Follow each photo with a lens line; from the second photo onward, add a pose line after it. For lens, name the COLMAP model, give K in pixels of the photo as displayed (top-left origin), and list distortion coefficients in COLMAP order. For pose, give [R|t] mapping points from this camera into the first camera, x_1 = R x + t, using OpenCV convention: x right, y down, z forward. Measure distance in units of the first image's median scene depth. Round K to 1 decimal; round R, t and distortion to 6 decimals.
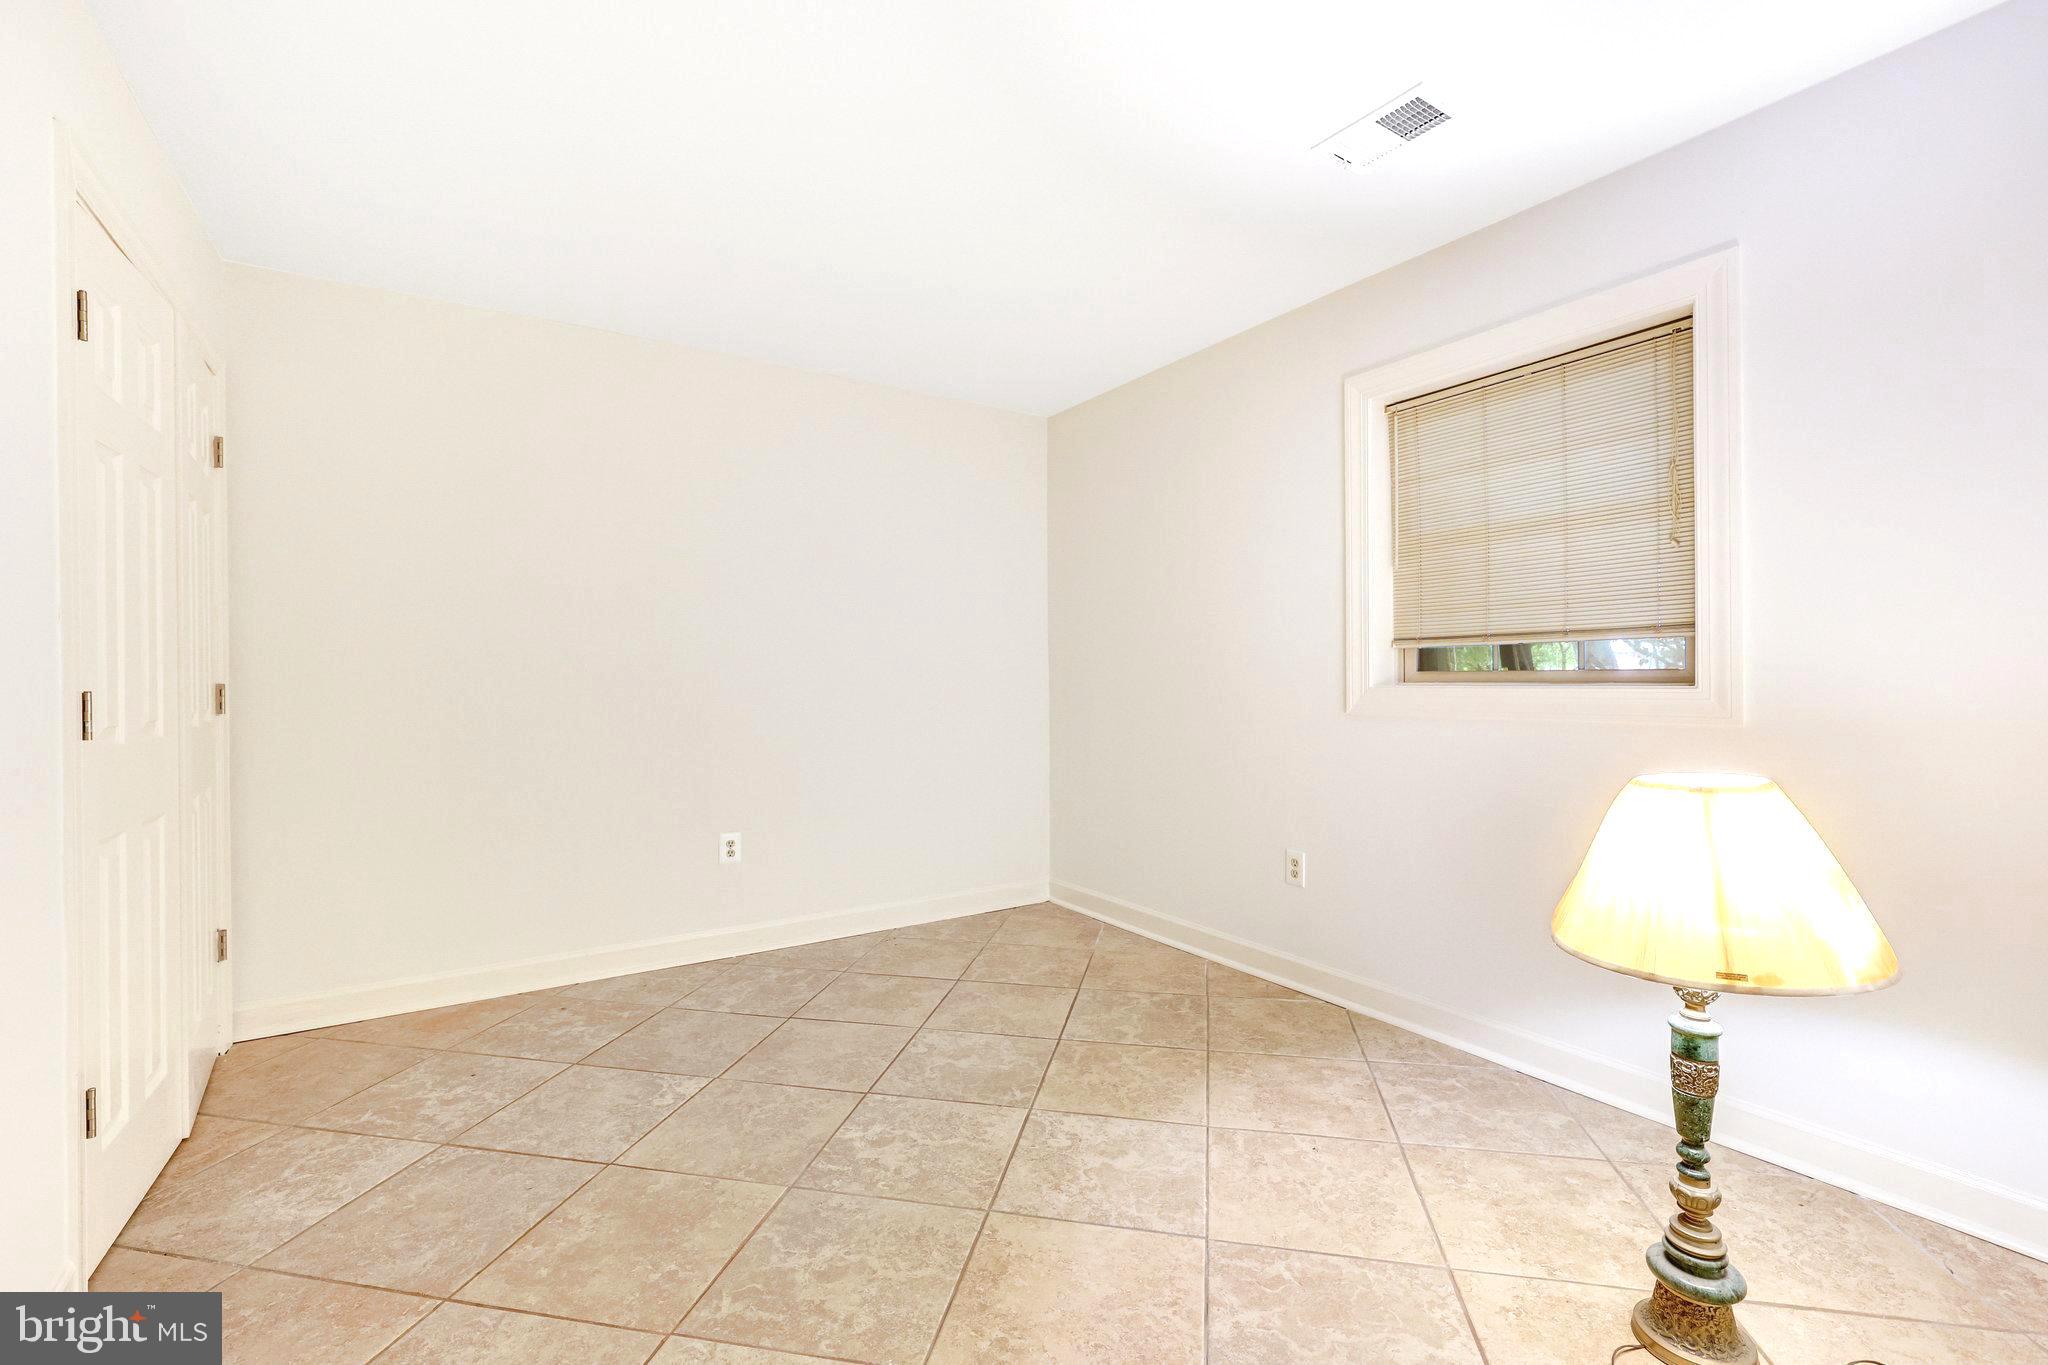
lens RADIAL K [[897.6, 0, 1023.3], [0, 897.6, 674.1], [0, 0, 1]] dist [0.002068, -0.000089]
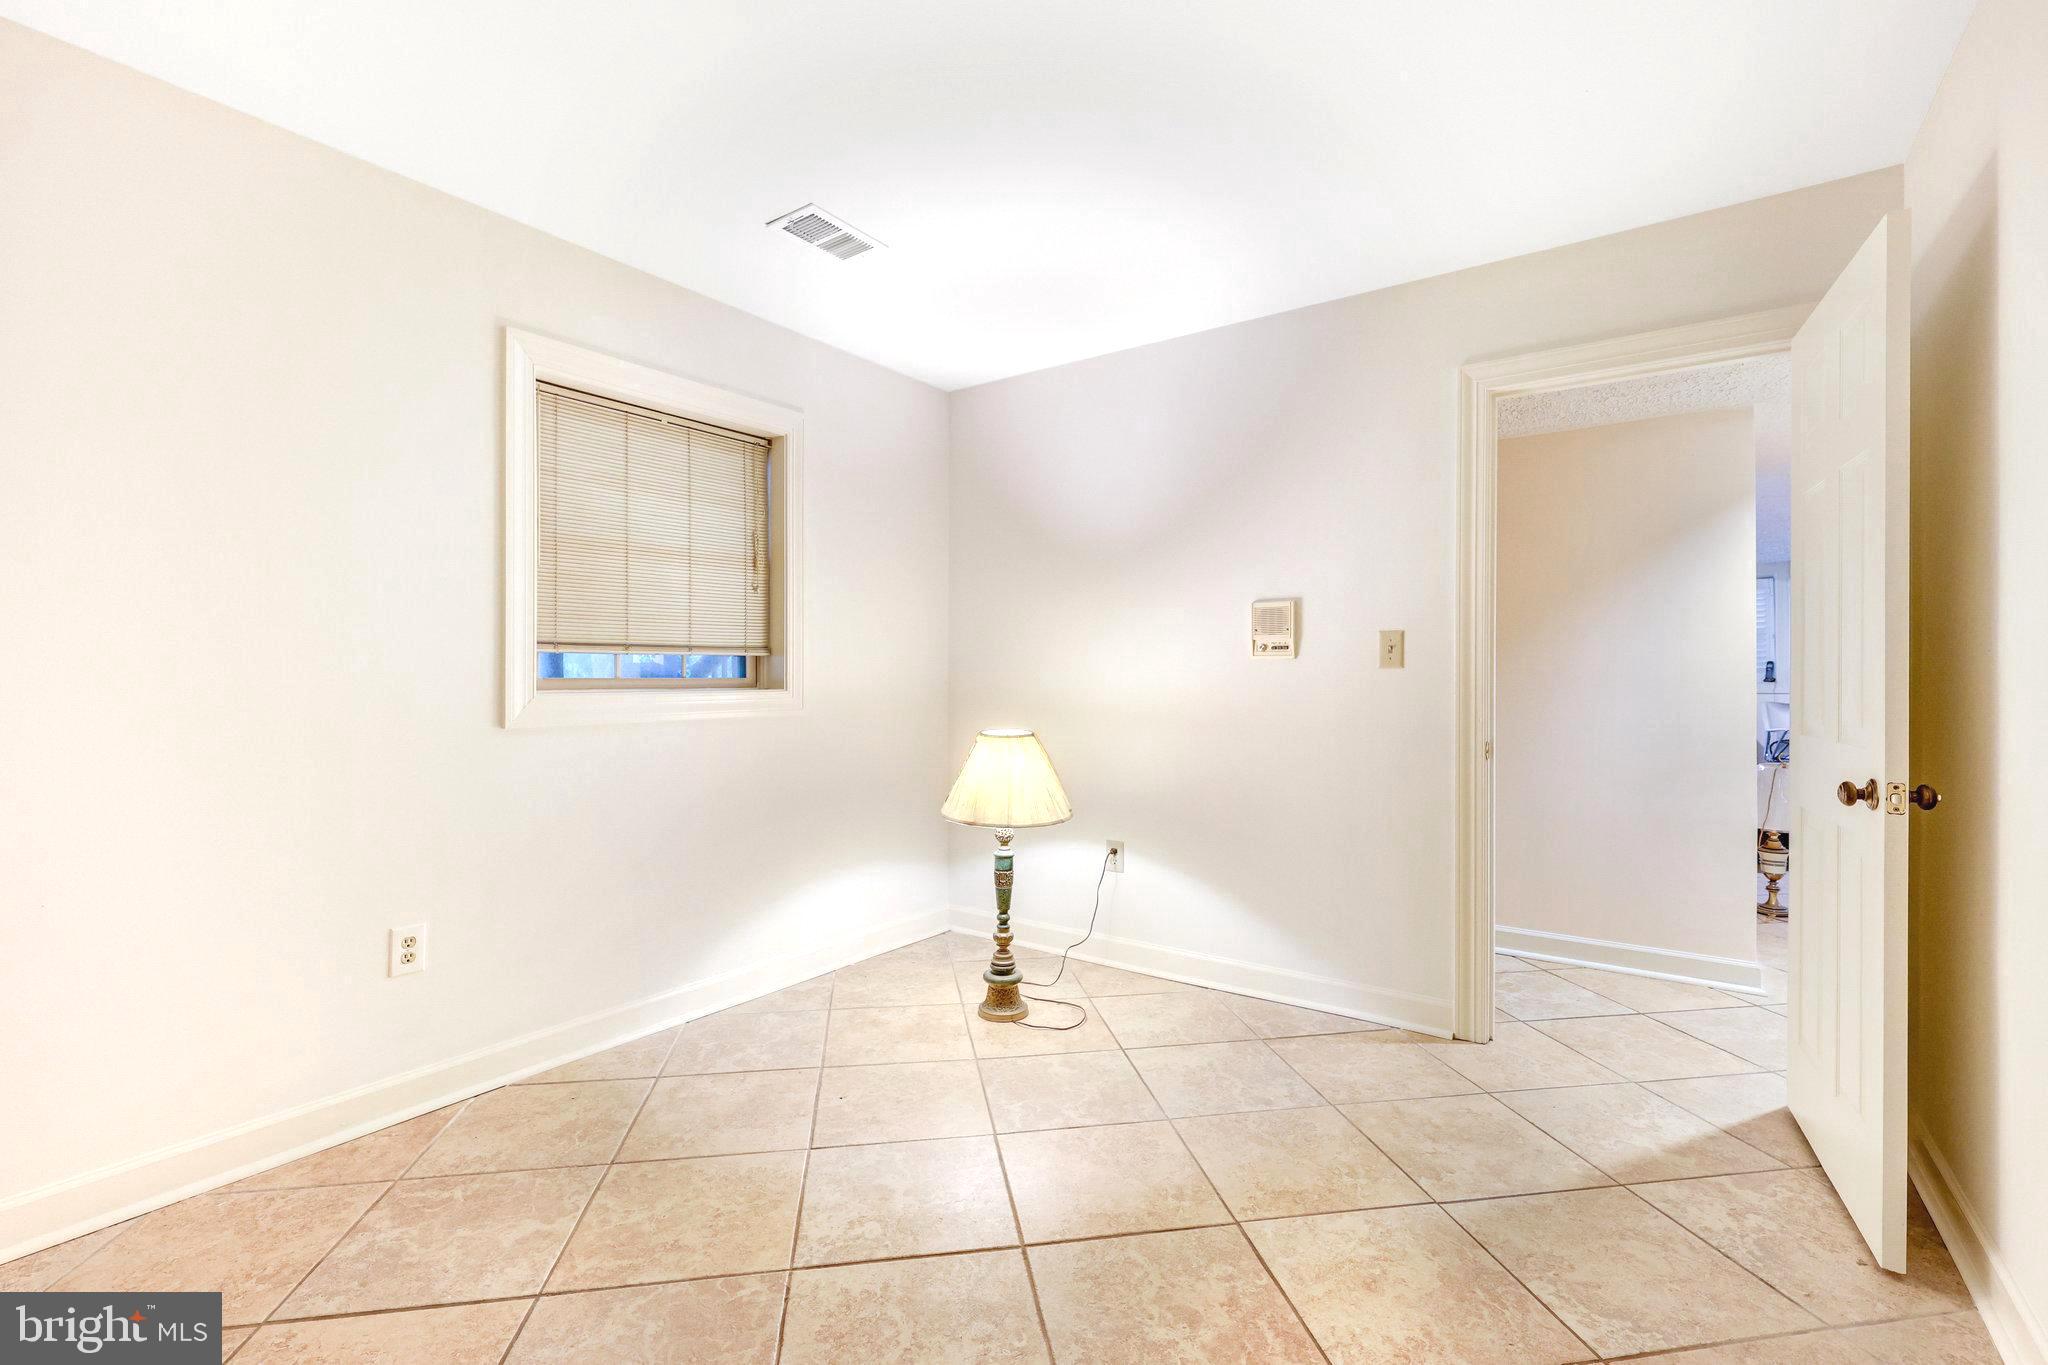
lens RADIAL K [[895.1, 0, 1024.0], [0, 895.1, 682.5], [0, 0, 1]] dist [0.001008, -0.000109]
pose [[-0.360034, -0.002012, 0.932937, -0.778157], [-0.000509, 0.999998, 0.001961, -0.000937], [-0.932939, 0.000231, -0.360035, 1.131346]]
